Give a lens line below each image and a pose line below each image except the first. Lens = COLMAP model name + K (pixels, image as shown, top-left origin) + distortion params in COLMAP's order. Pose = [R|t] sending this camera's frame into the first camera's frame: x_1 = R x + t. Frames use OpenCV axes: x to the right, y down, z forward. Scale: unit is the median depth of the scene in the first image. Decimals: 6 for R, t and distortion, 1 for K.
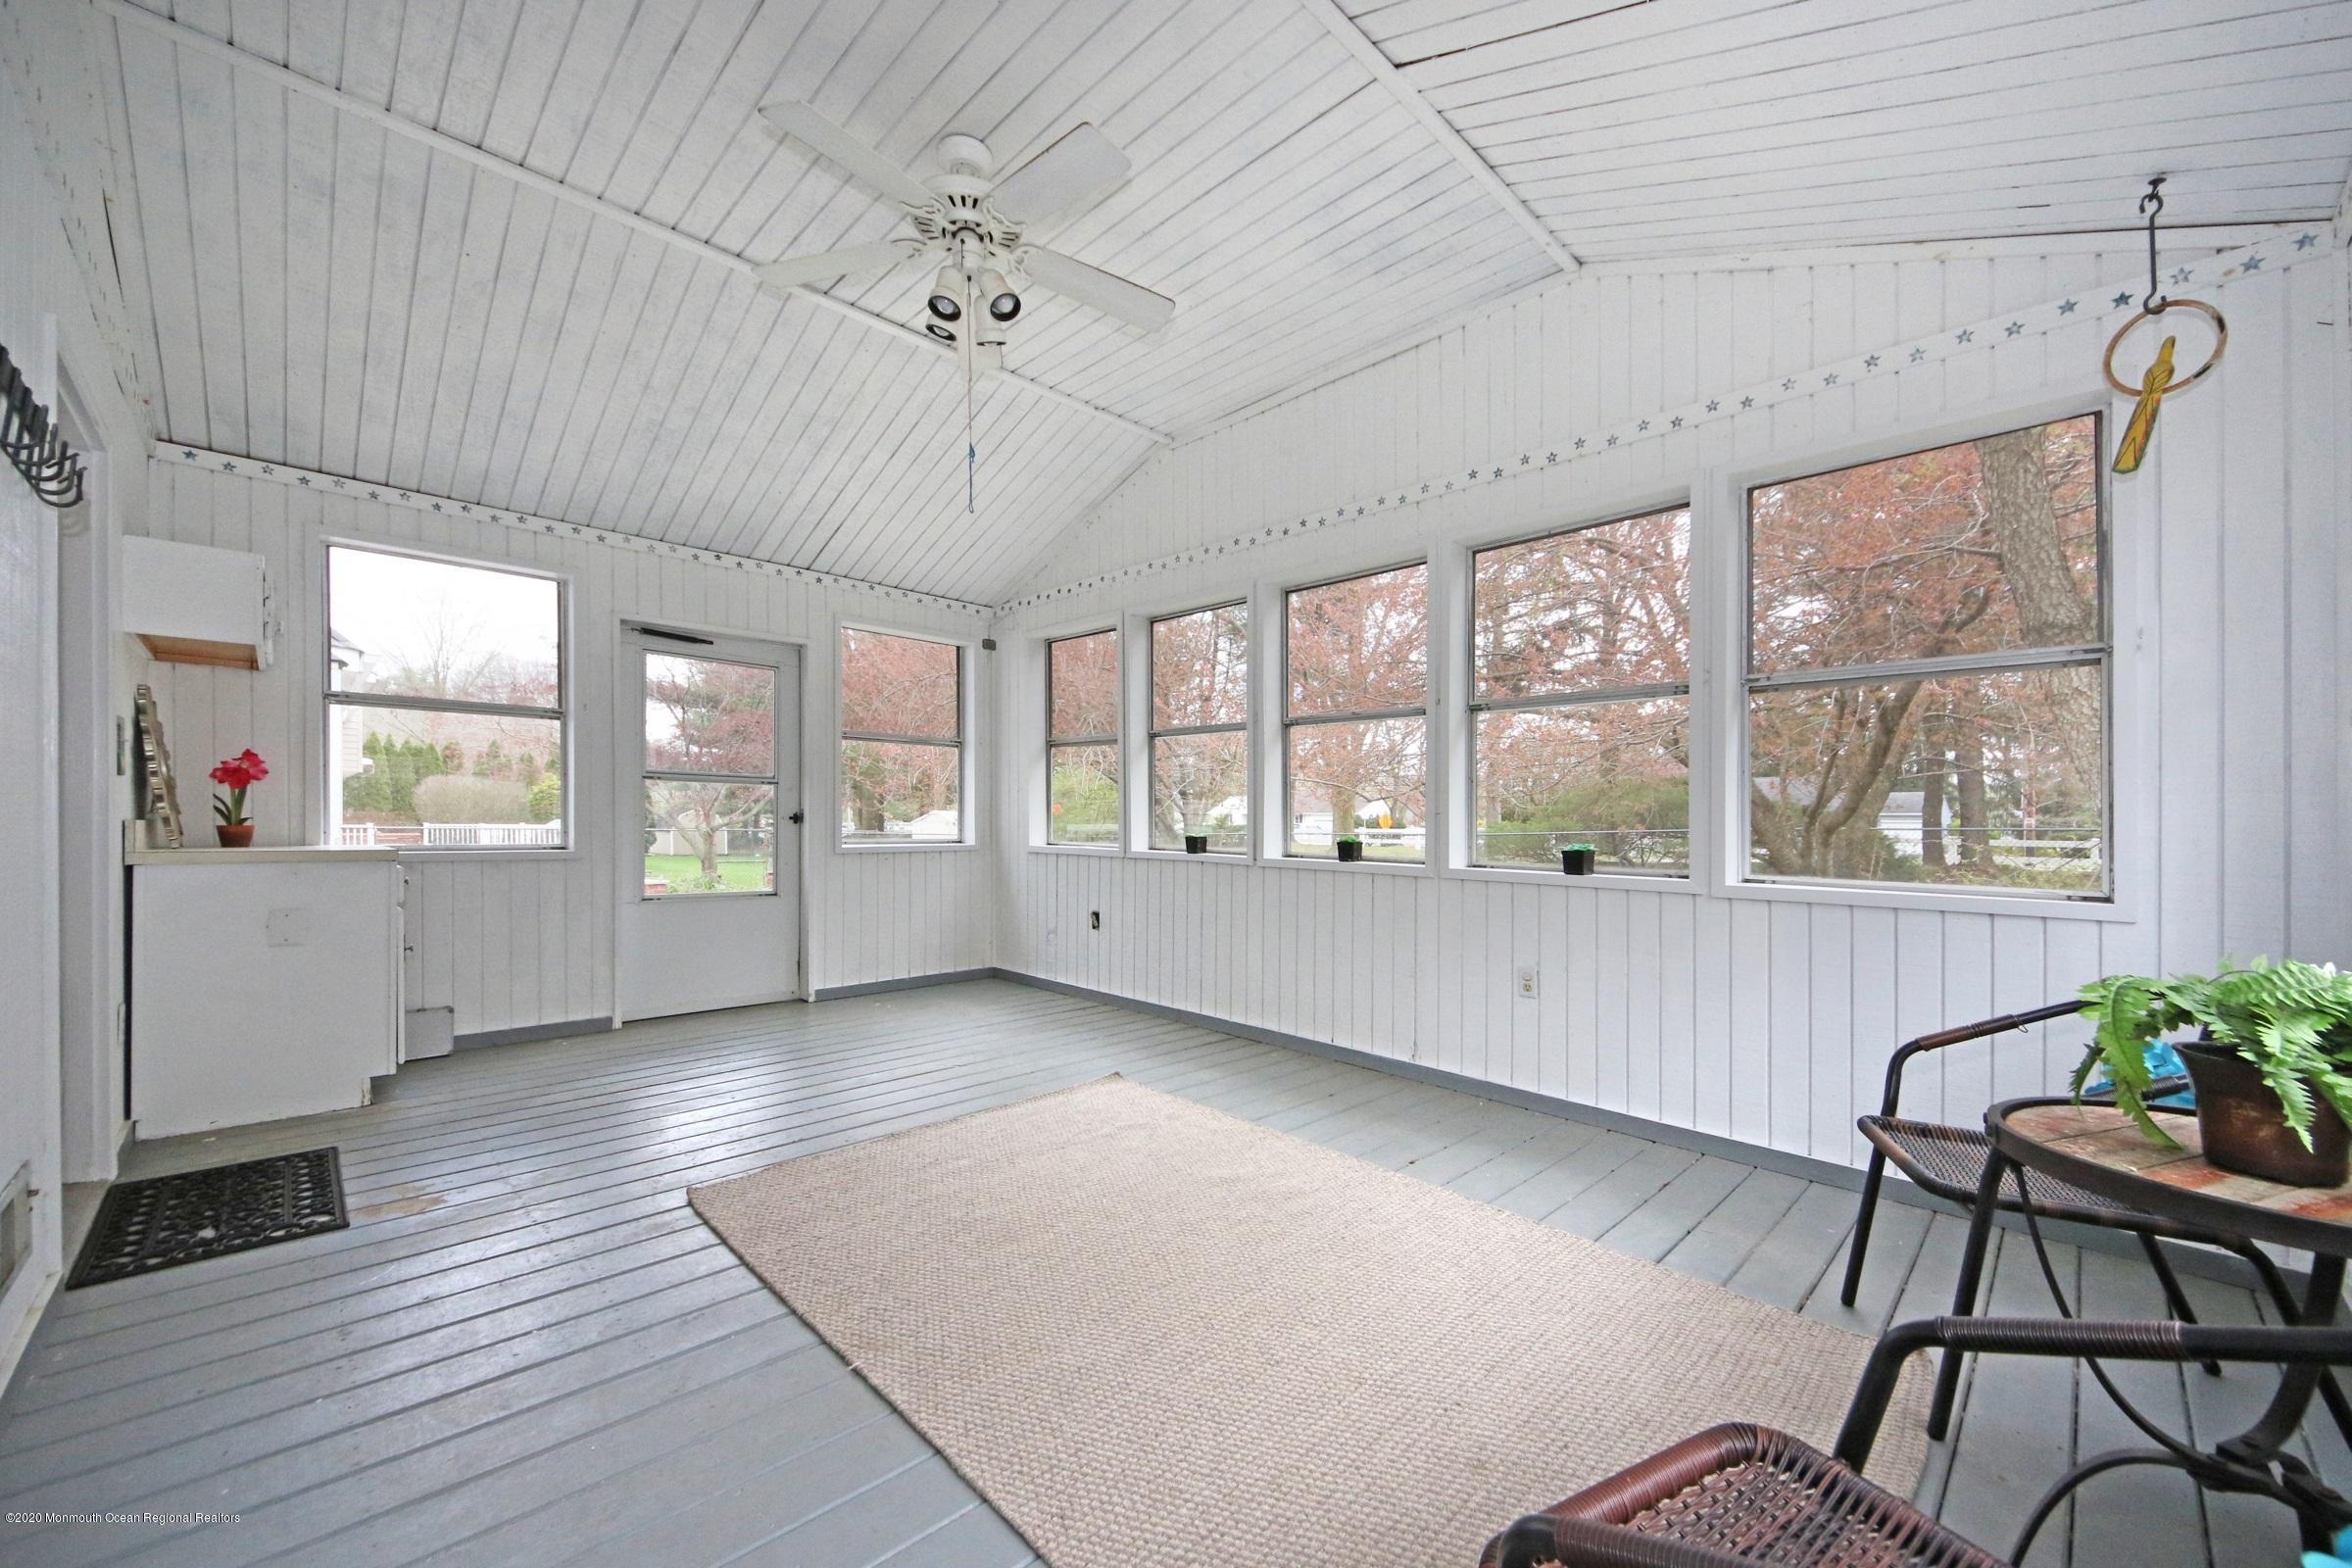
lens RADIAL K [[879.6, 0, 1176.1], [0, 879.6, 845.7], [0, 0, 1]] dist [-0.000047, -0.000017]
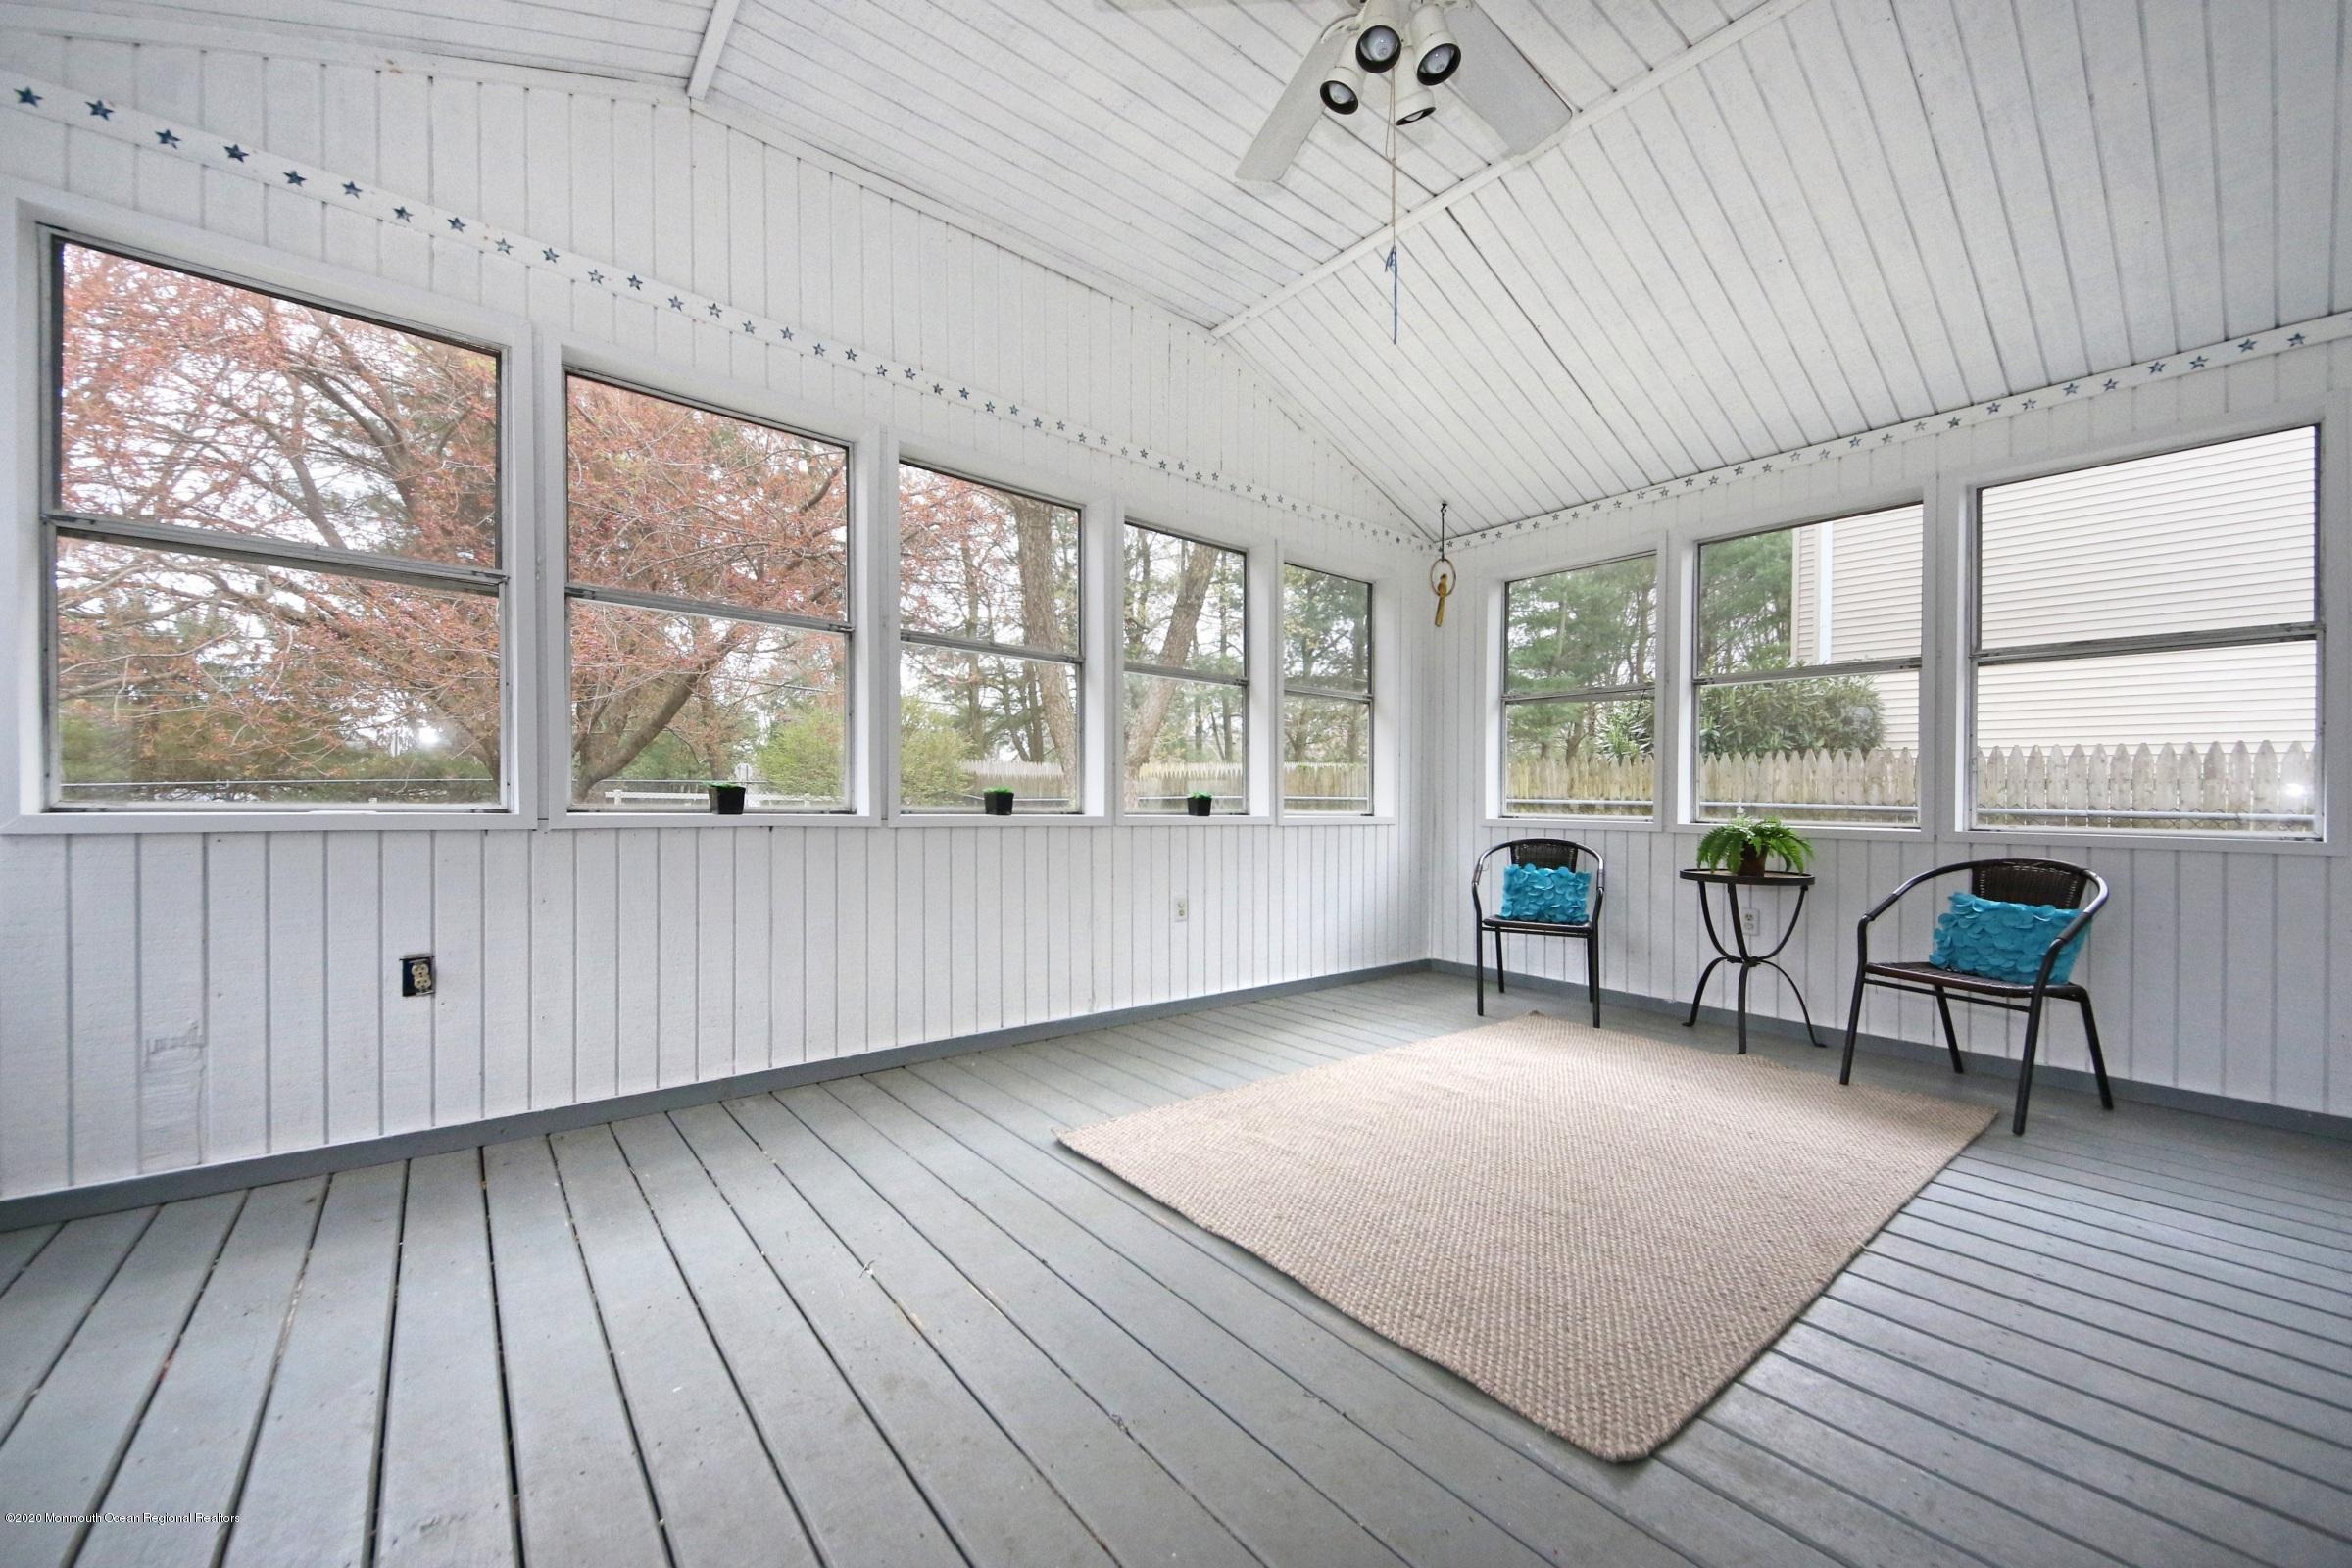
lens RADIAL K [[897.3, 0, 1216.0], [0, 897.3, 784.5], [0, 0, 1]] dist [0.001888, 0.000009]
pose [[0.053652, -0.020245, 0.998354, -0.667456], [-0.006685, 0.999765, 0.020633, -0.031651], [-0.998537, -0.007781, 0.053504, 0.729347]]
